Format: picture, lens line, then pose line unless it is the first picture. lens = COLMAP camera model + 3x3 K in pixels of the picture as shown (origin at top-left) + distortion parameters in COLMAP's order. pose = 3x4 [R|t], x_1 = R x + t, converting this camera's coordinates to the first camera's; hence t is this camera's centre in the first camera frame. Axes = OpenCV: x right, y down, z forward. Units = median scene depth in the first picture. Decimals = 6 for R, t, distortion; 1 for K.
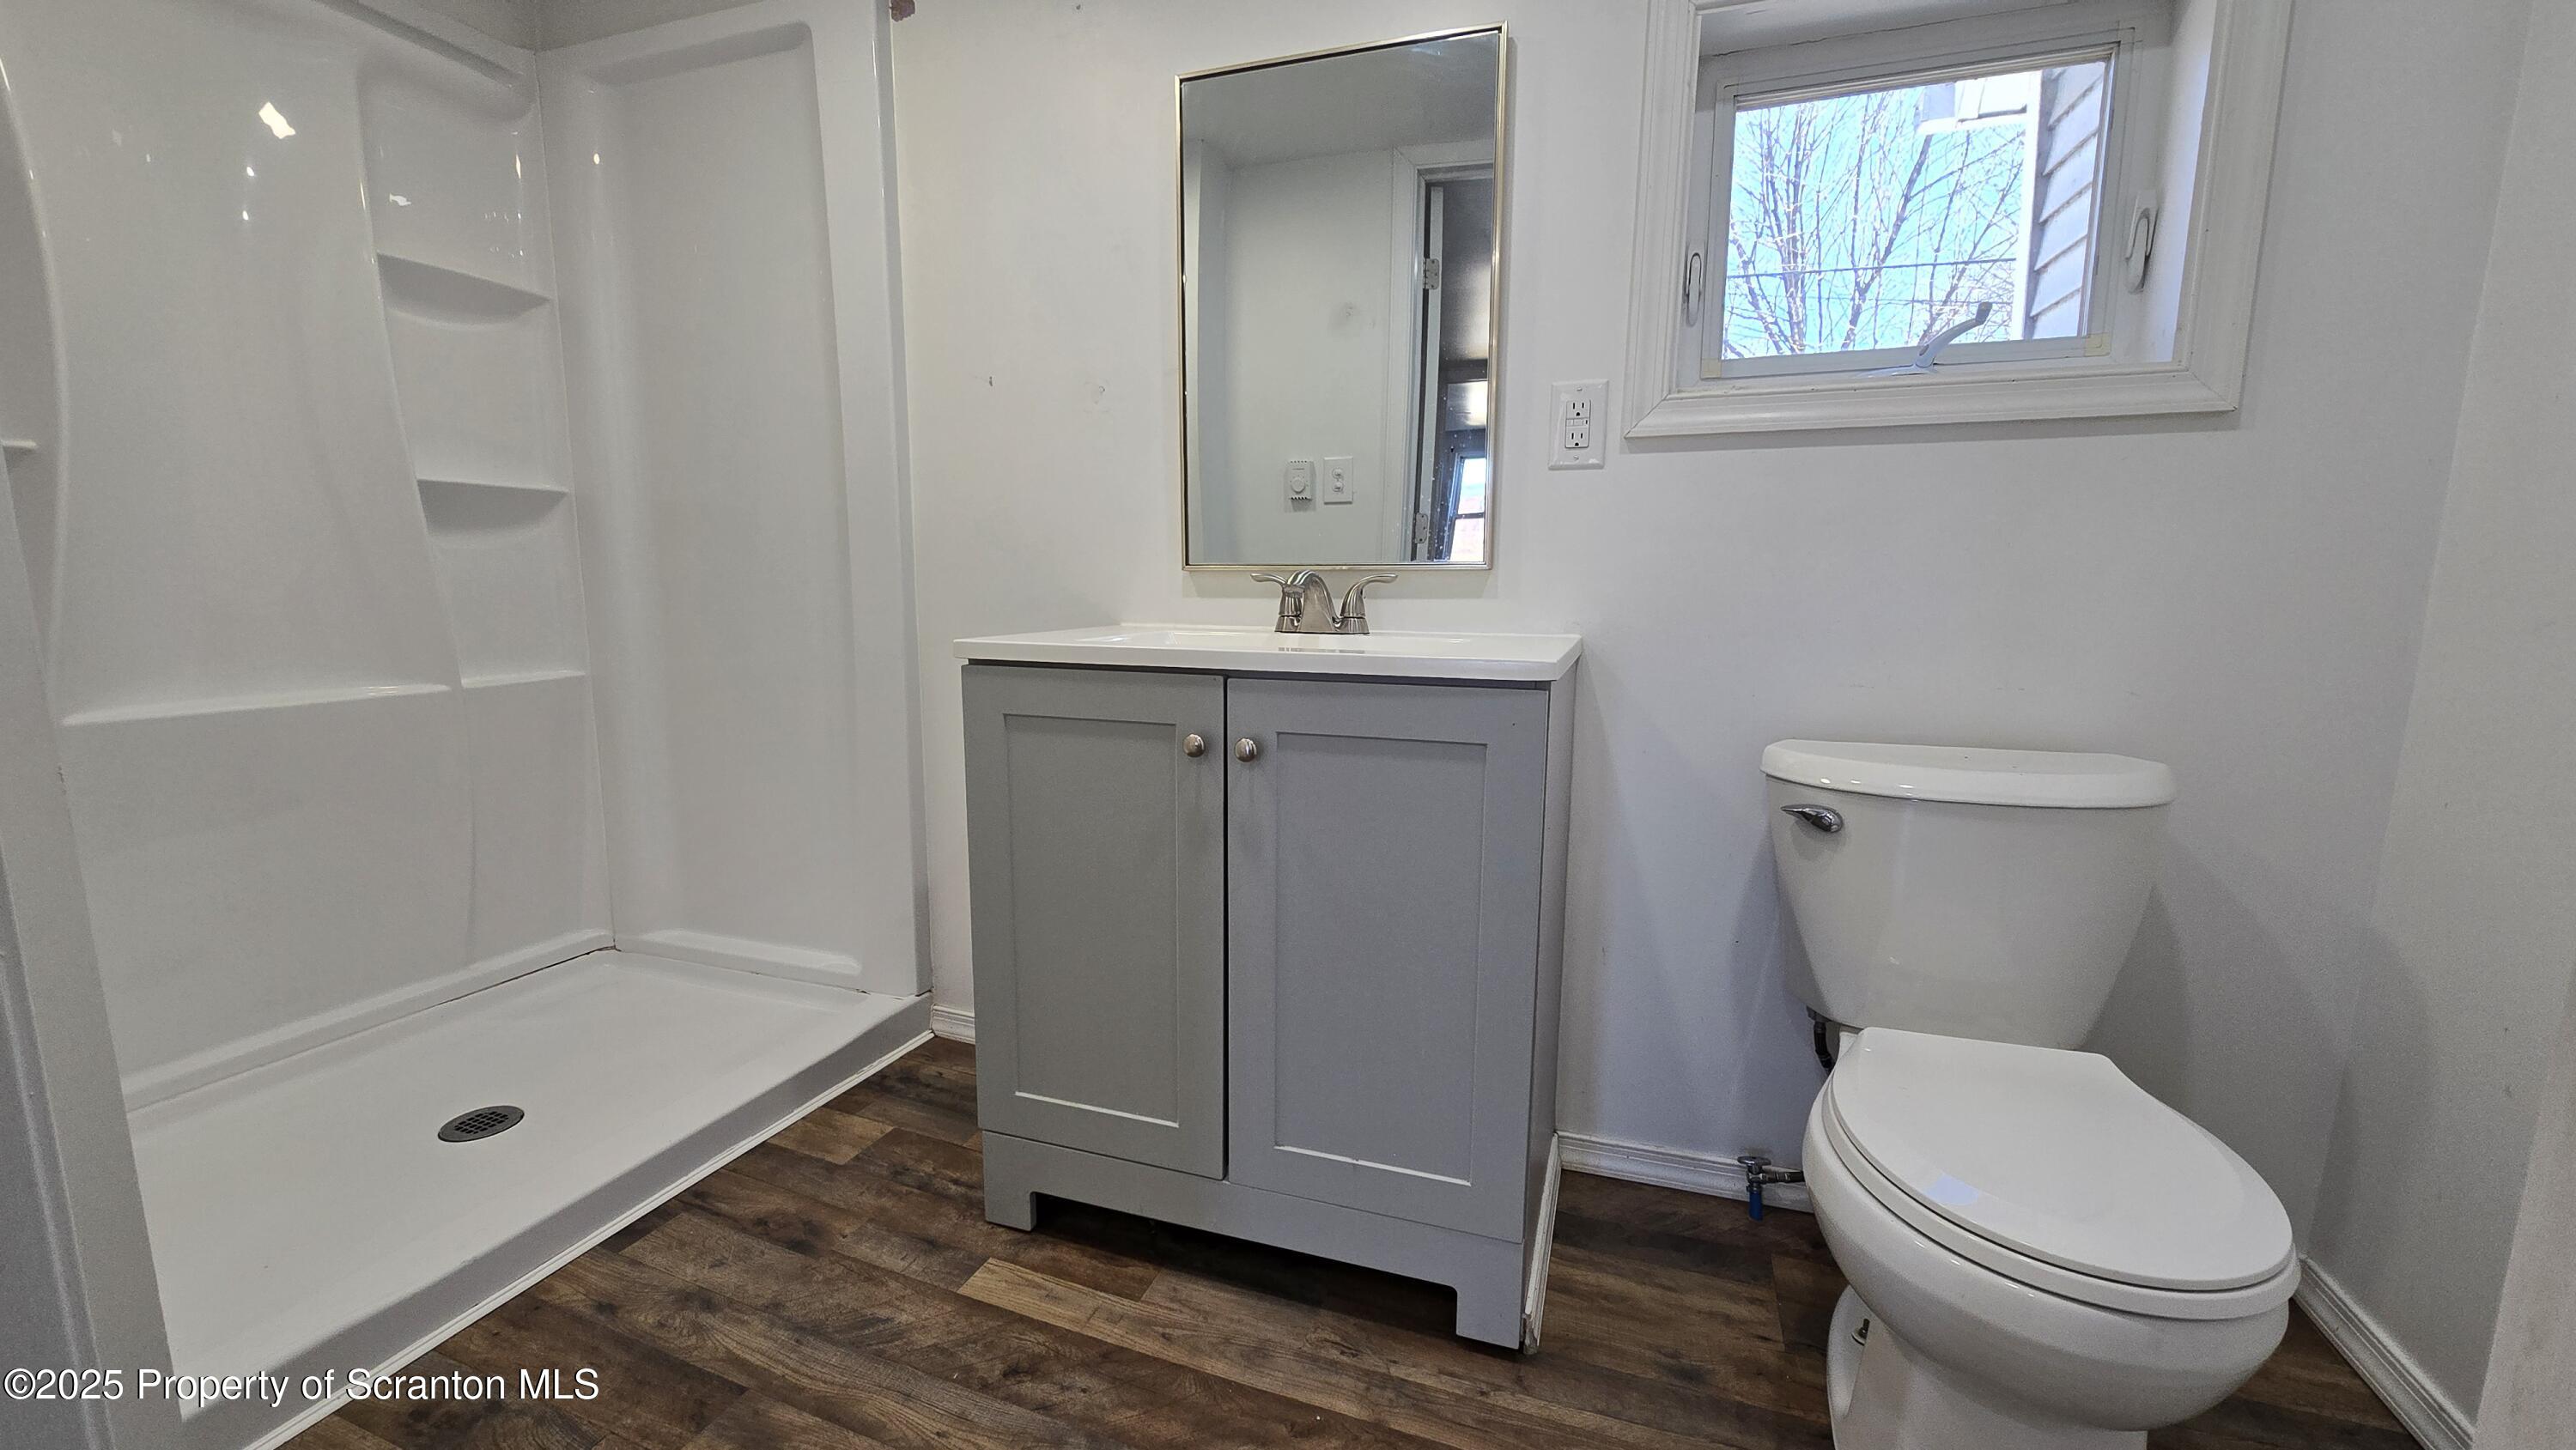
lens RADIAL K [[1014.3, 0, 1288.0], [0, 1014.3, 725.0], [0, 0, 1]] dist [-0.004508, -0.000002]
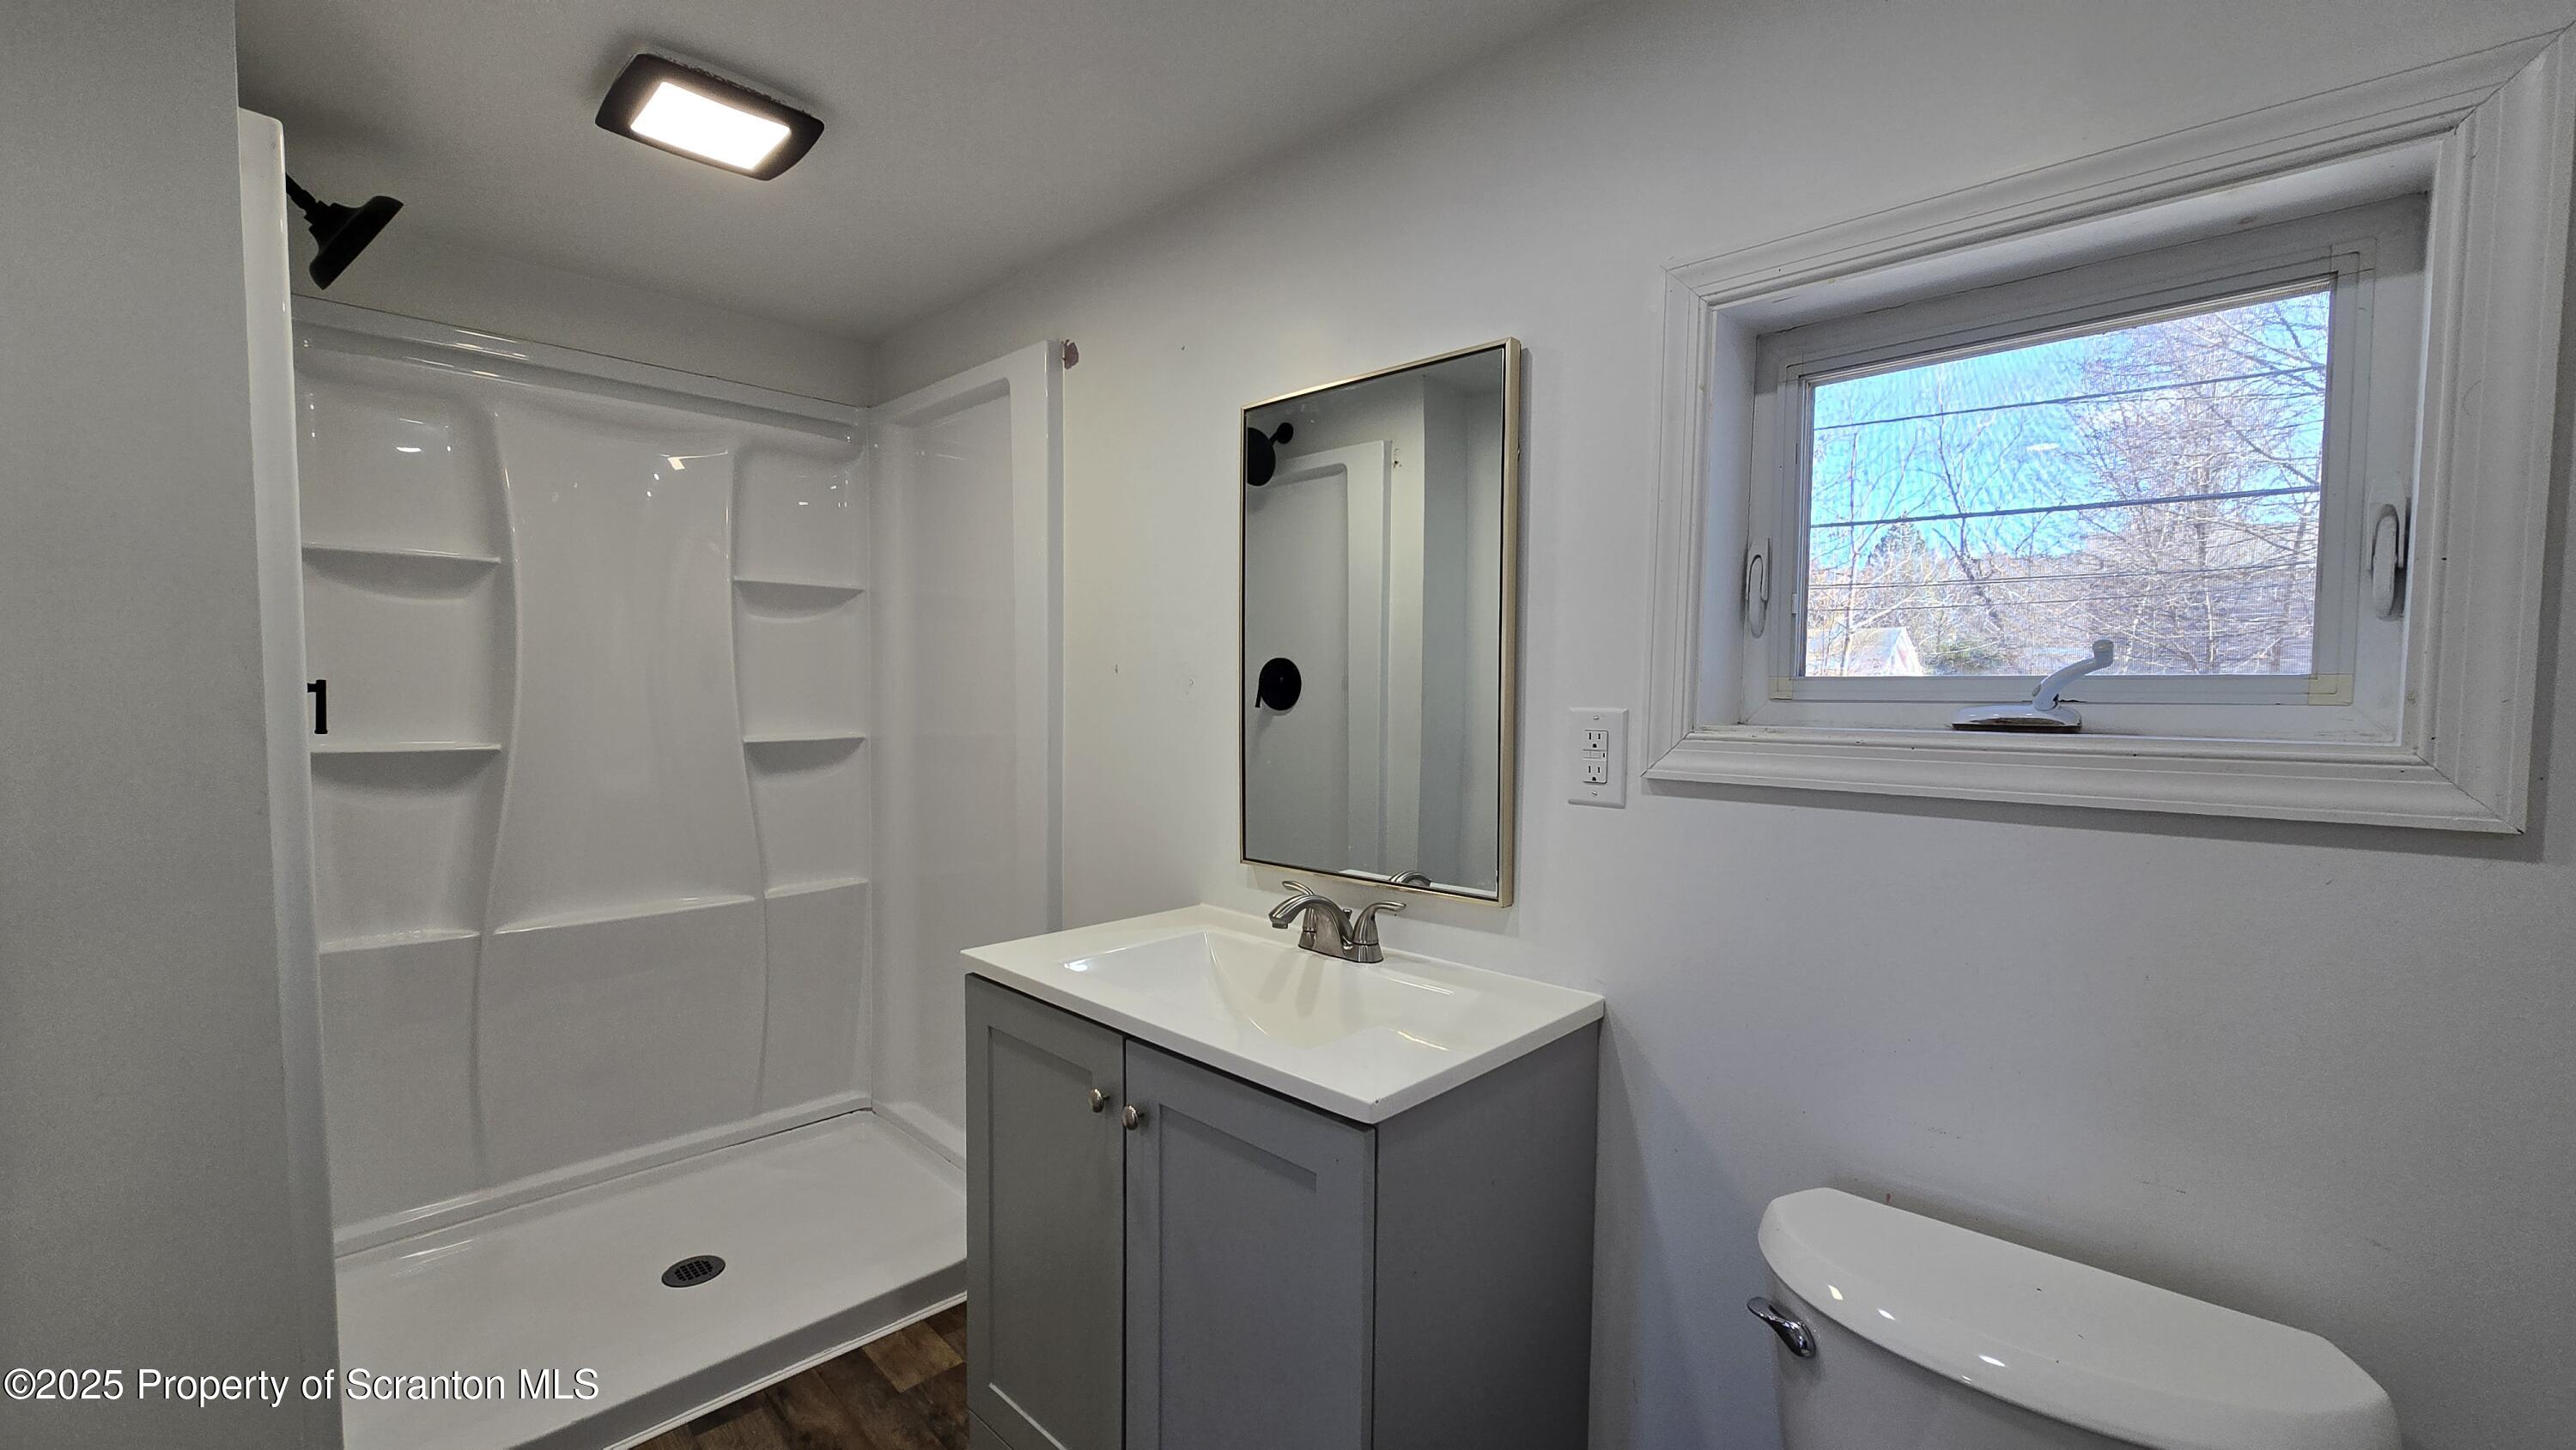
lens RADIAL K [[1023.0, 0, 1281.6], [0, 1023.0, 742.1], [0, 0, 1]] dist [-0.006943, 0.000406]
pose [[0.911782, 0.025806, -0.409862, 0.397301], [-0.068423, 0.993620, -0.089652, -0.209827], [0.404934, 0.109787, 0.907731, 0.087482]]
